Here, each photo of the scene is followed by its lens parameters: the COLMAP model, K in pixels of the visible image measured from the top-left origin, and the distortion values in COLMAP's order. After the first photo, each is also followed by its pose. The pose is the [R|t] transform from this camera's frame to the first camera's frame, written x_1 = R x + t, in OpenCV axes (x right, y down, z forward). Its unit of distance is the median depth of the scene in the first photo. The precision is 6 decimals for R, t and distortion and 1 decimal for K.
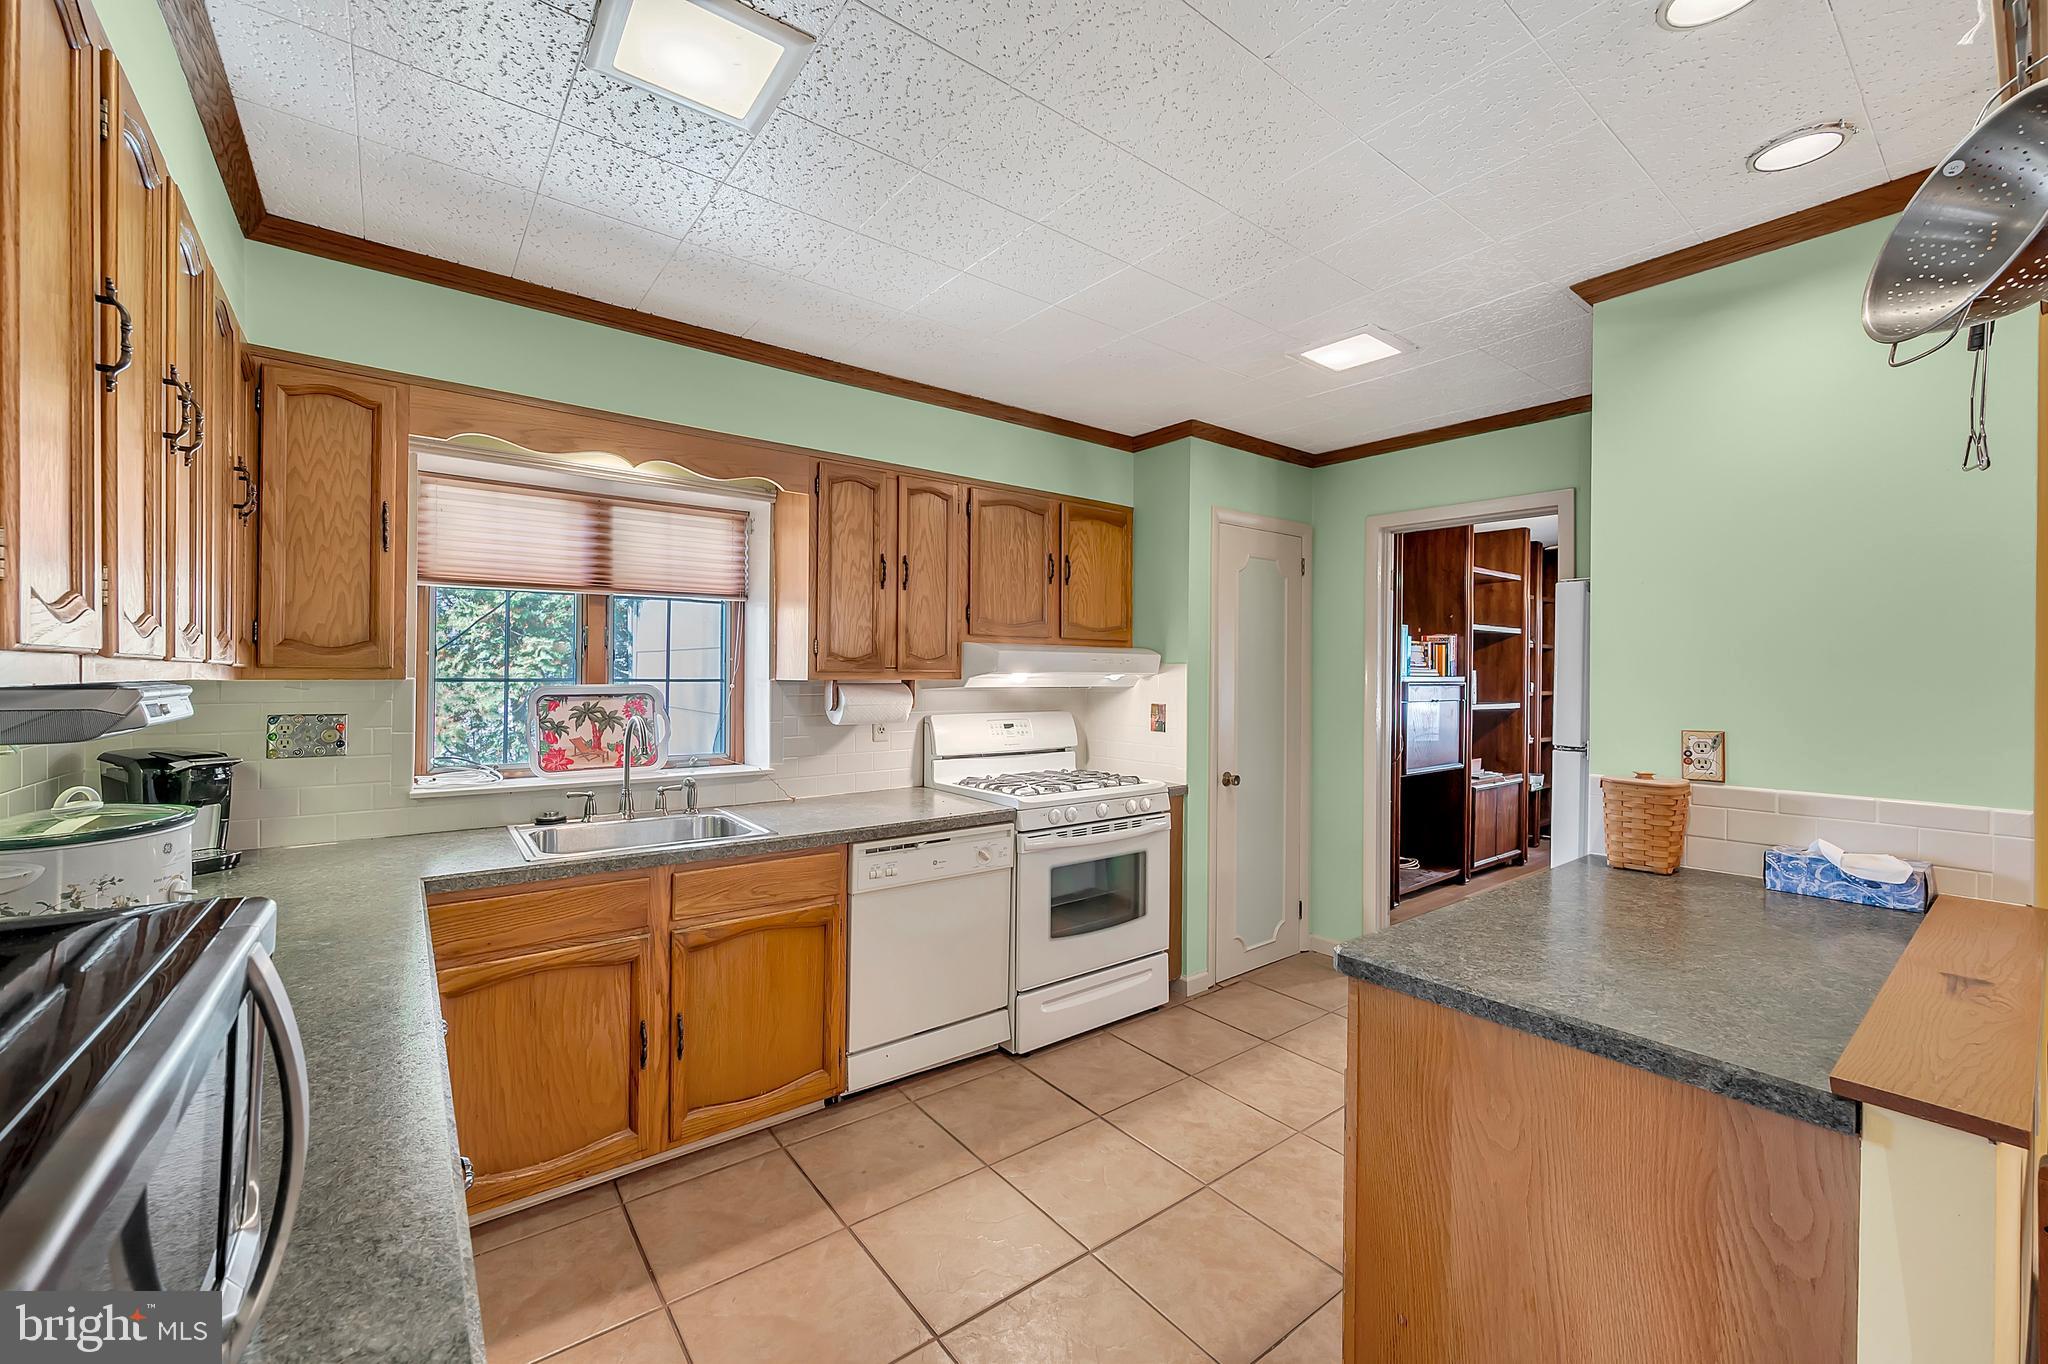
lens RADIAL K [[812.0, 0, 1030.4], [0, 812.0, 672.2], [0, 0, 1]] dist [-0.002151, -0.000120]
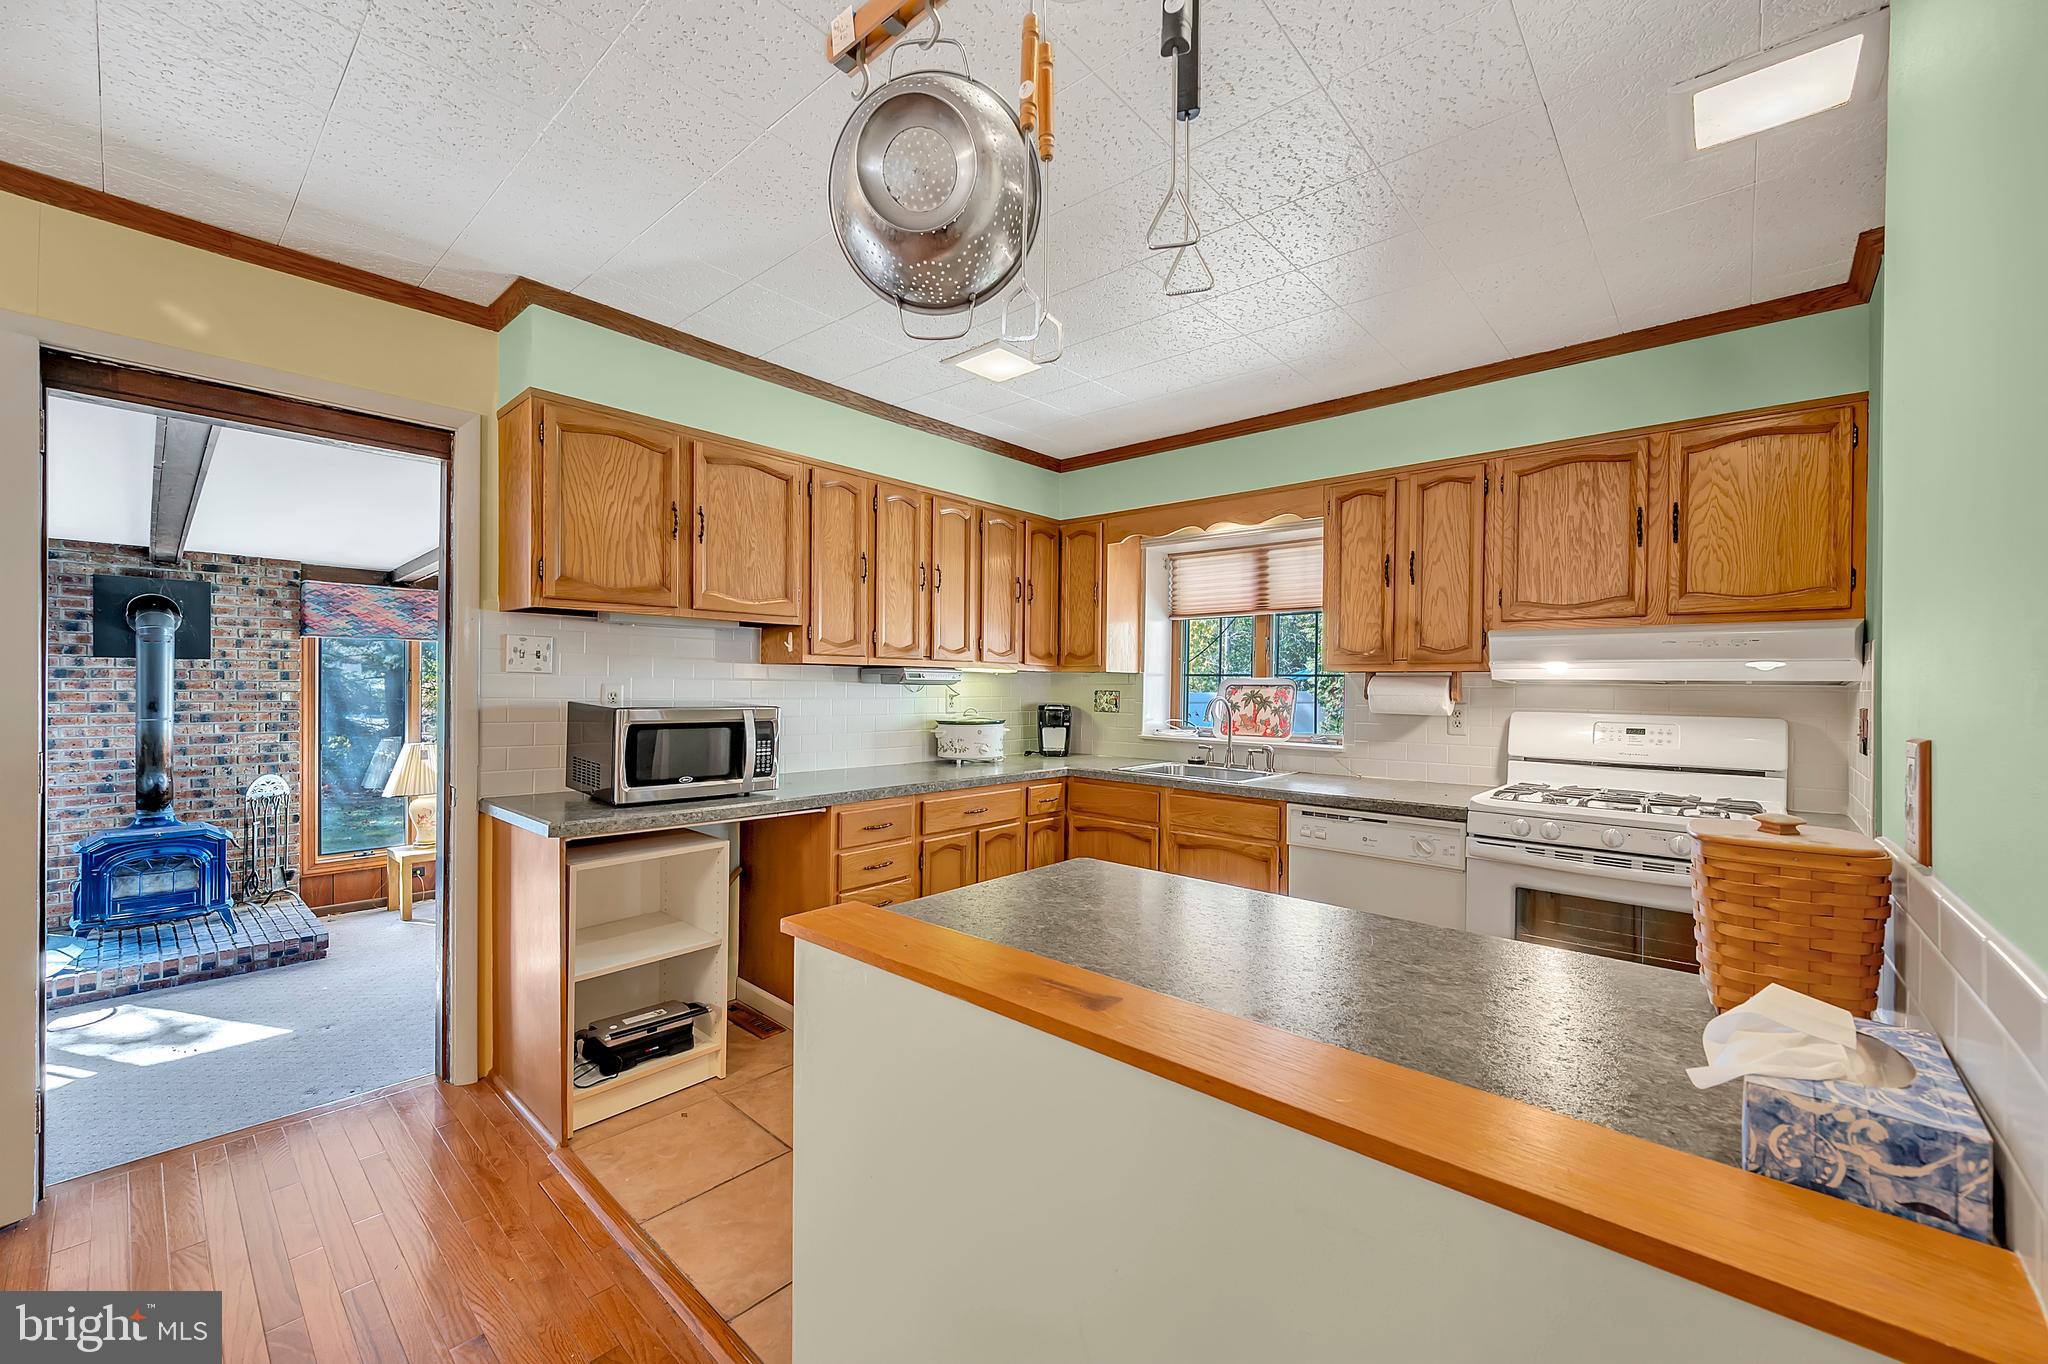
lens RADIAL K [[807.3, 0, 1023.3], [0, 807.3, 685.8], [0, 0, 1]] dist [-0.001213, -0.000042]
pose [[0.179483, 0.000052, -0.983761, 0.792005], [-0.007132, 0.999974, -0.001249, 0.034004], [0.983735, 0.007240, 0.179478, 0.337340]]
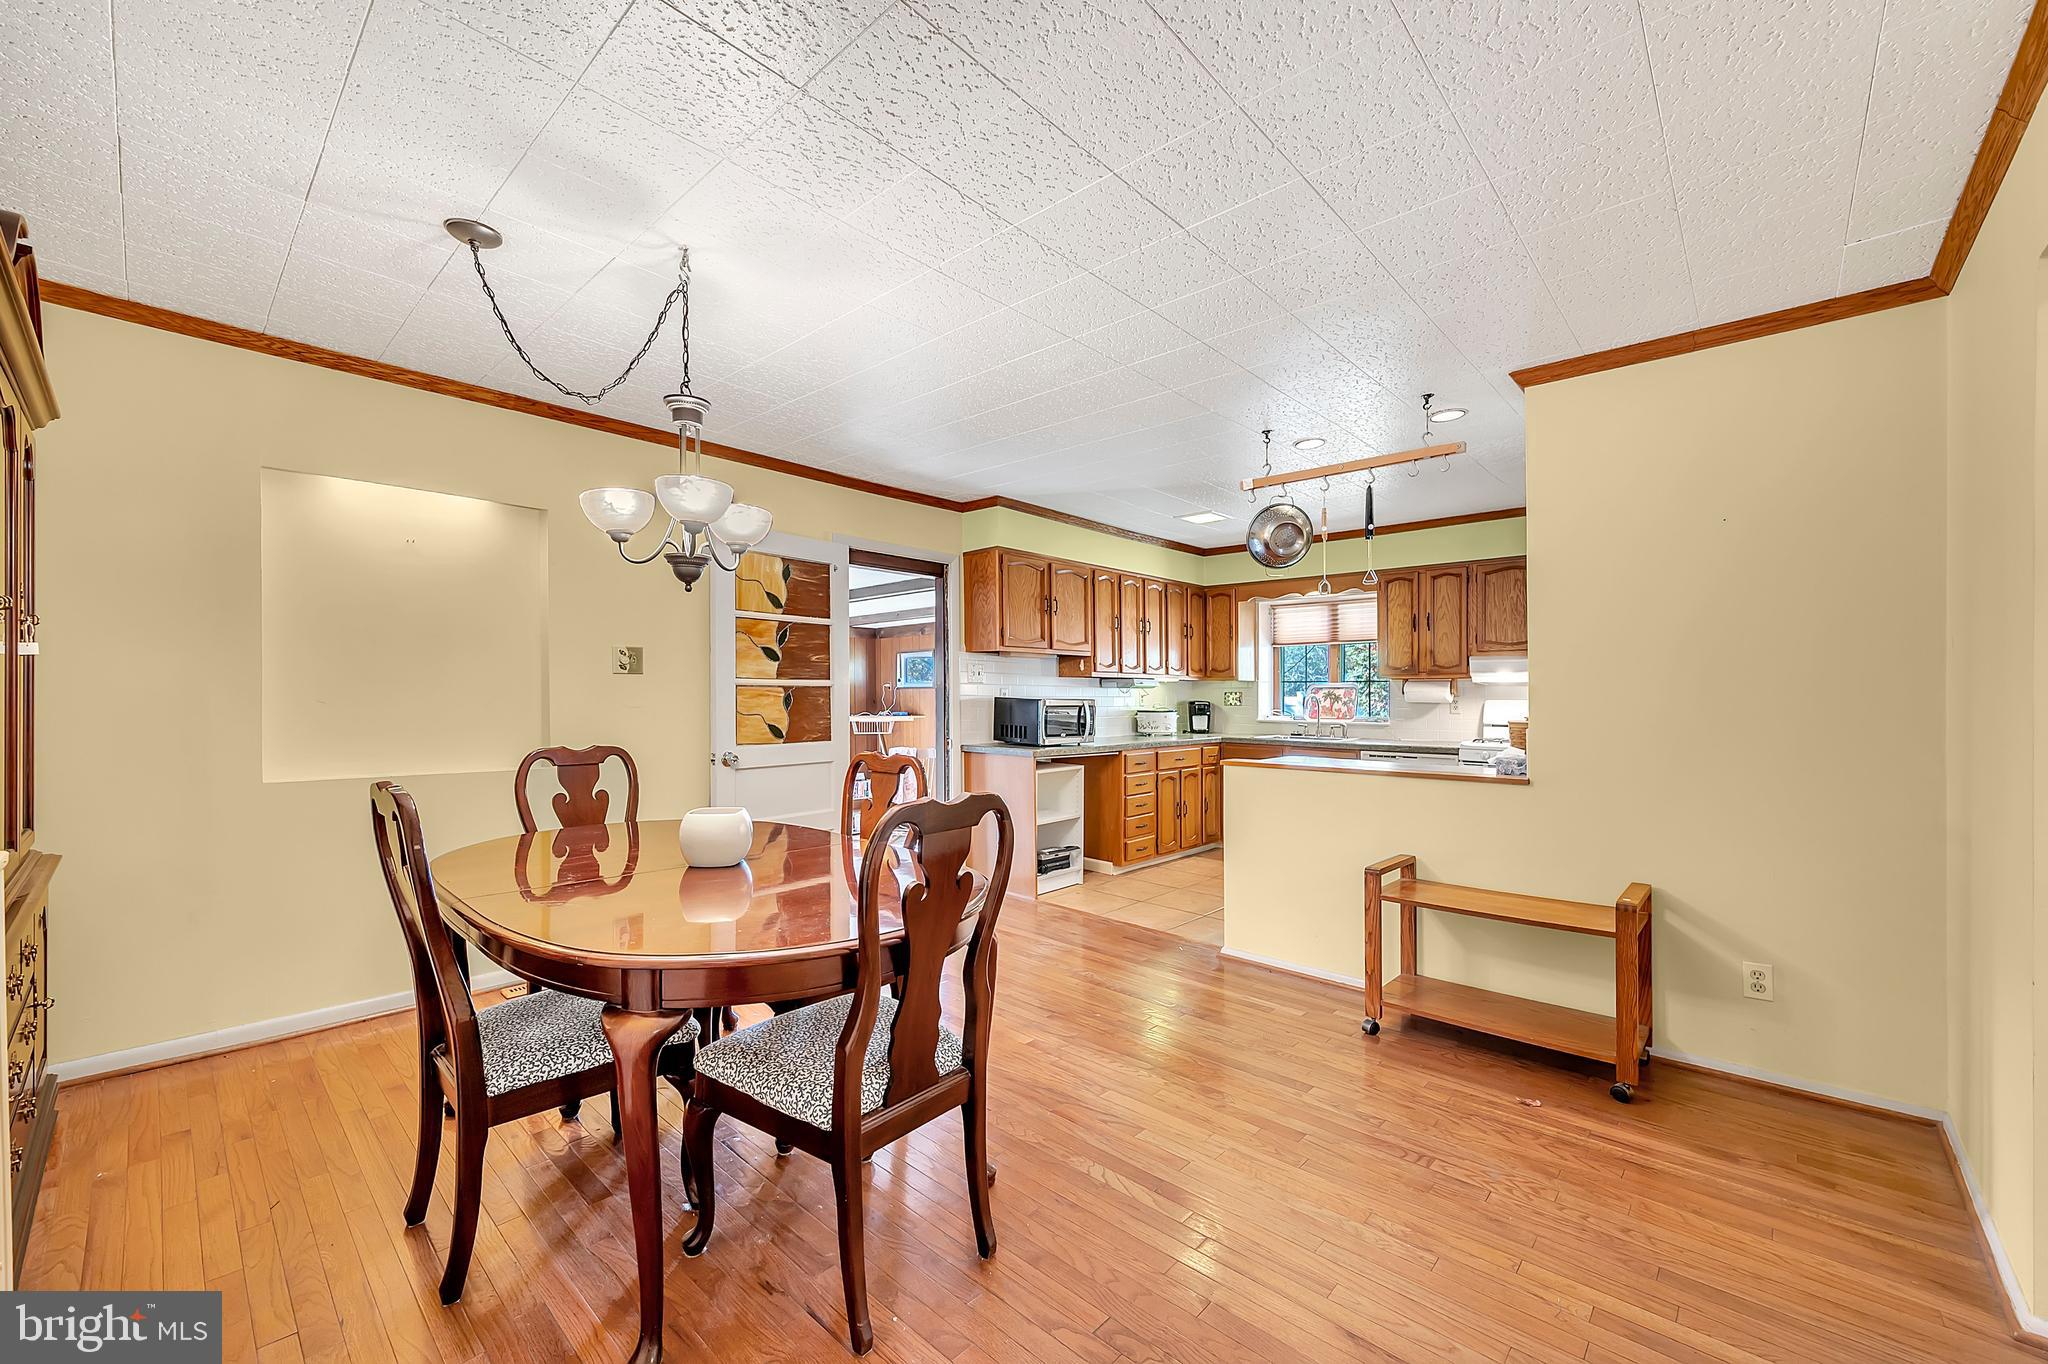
lens RADIAL K [[827.8, 0, 1001.6], [0, 827.8, 687.8], [0, 0, 1]] dist [0.001088, 0.000074]
pose [[0.147704, -0.011722, -0.988962, 1.655360], [0.000661, 0.999931, -0.011754, 0.055603], [0.989031, 0.001082, 0.147702, -0.278943]]
